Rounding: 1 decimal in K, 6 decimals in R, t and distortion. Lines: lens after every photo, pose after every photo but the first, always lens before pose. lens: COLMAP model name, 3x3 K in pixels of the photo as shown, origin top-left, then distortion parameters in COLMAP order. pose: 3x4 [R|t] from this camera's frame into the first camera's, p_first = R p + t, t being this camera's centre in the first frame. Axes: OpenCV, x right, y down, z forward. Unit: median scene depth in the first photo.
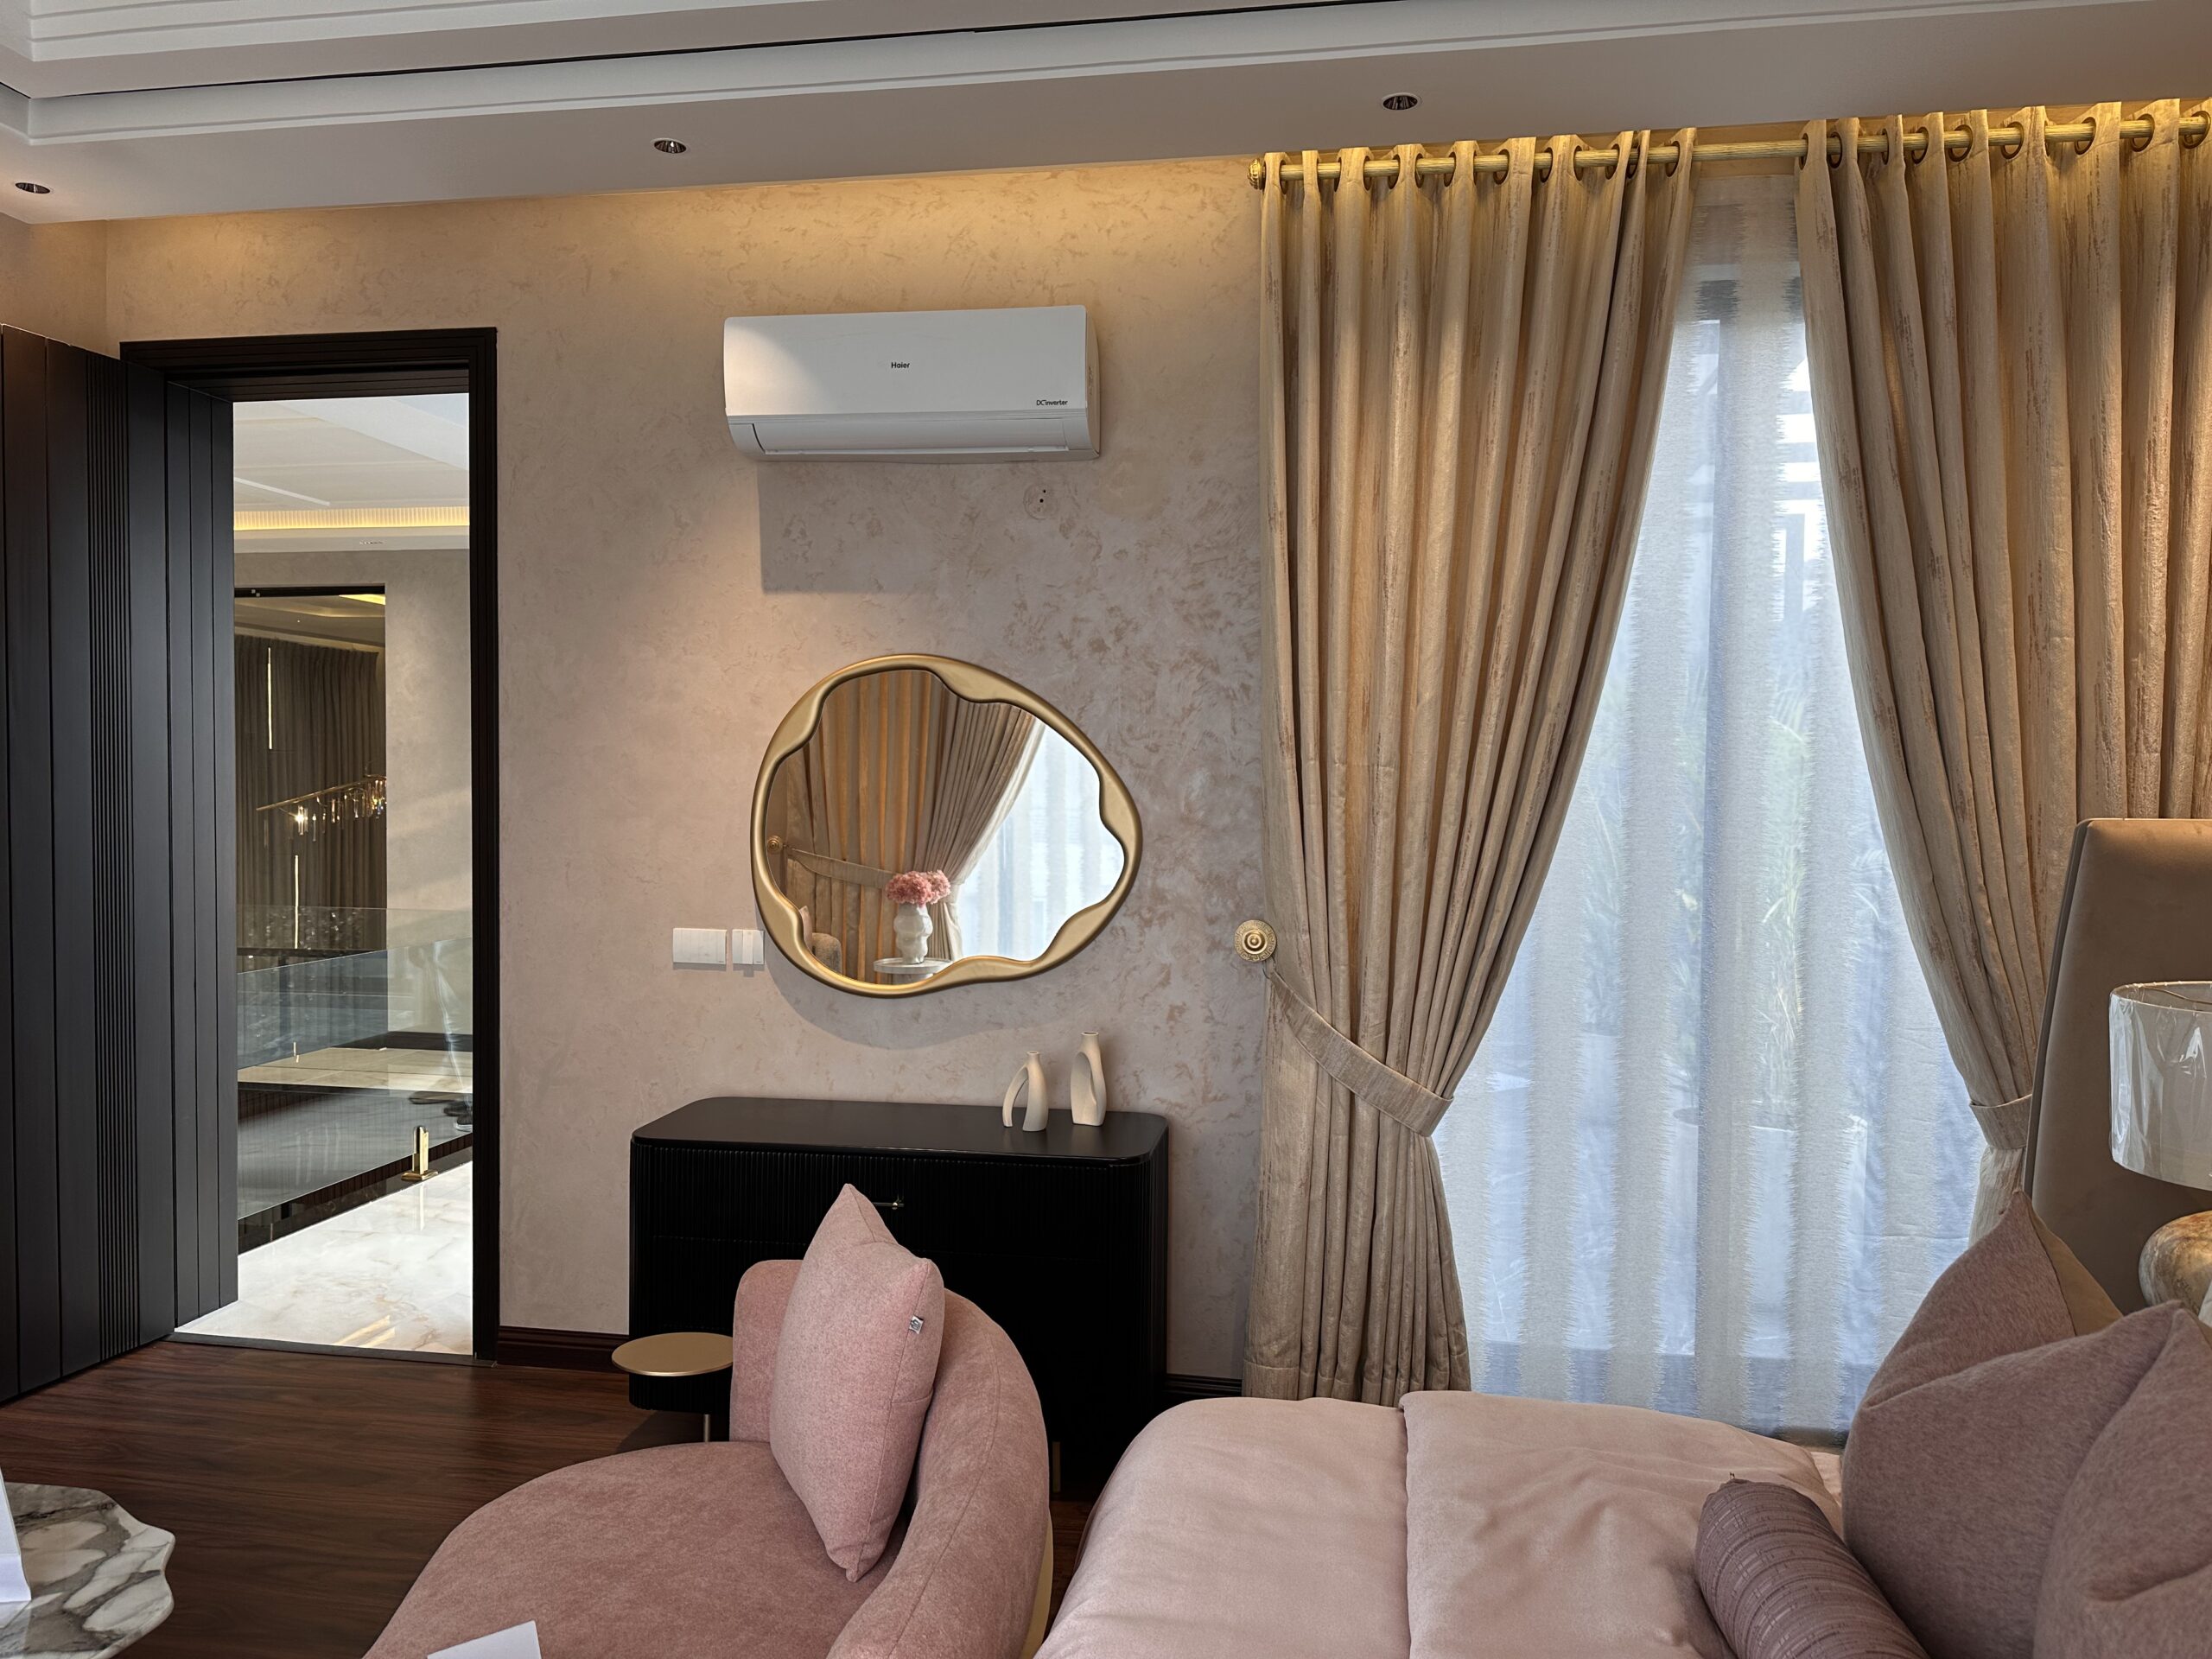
lens RADIAL K [[1543.9, 0, 1103.4], [0, 1543.9, 825.5], [0, 0, 1]] dist [0.047232, -0.069593]
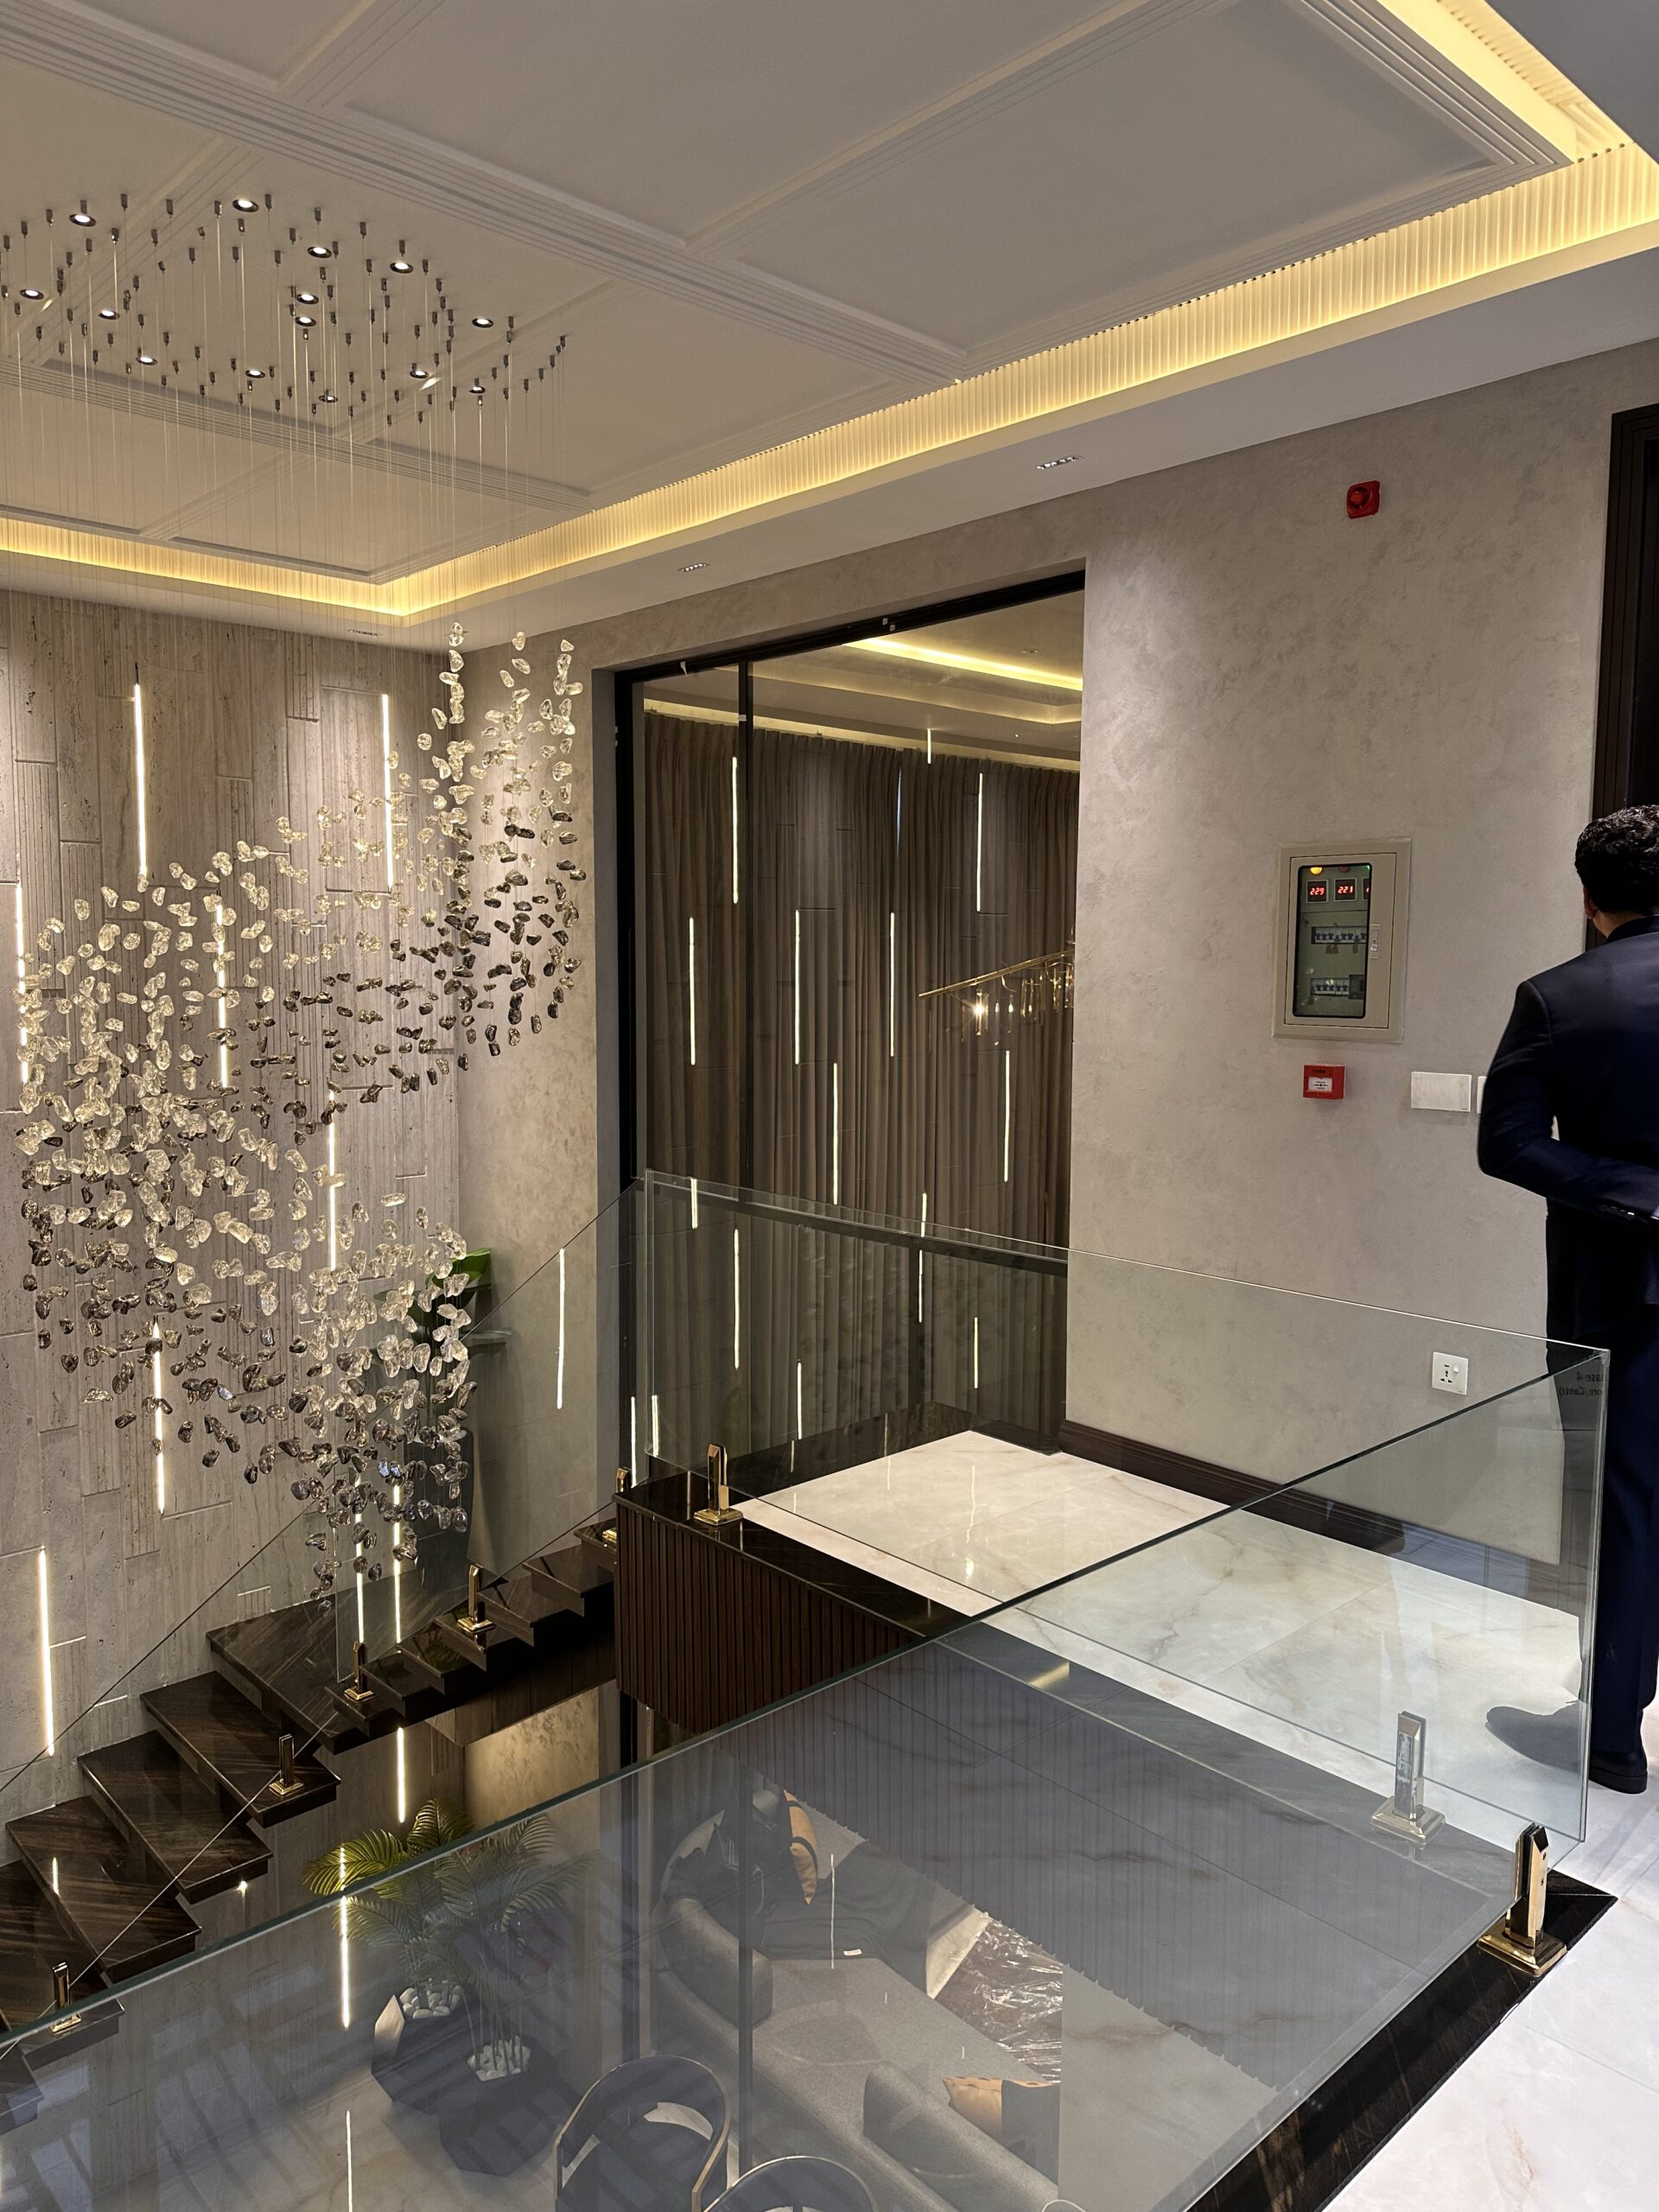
lens RADIAL K [[1543.9, 0, 823.6], [0, 1543.9, 1100.3], [0, 0, 1]] dist [0.047232, -0.069593]
pose [[0.800007, 0.055723, -0.597397, -0.181042], [-0.015578, 0.997271, 0.072160, -0.012715], [0.599788, -0.048423, 0.798693, 0.444157]]
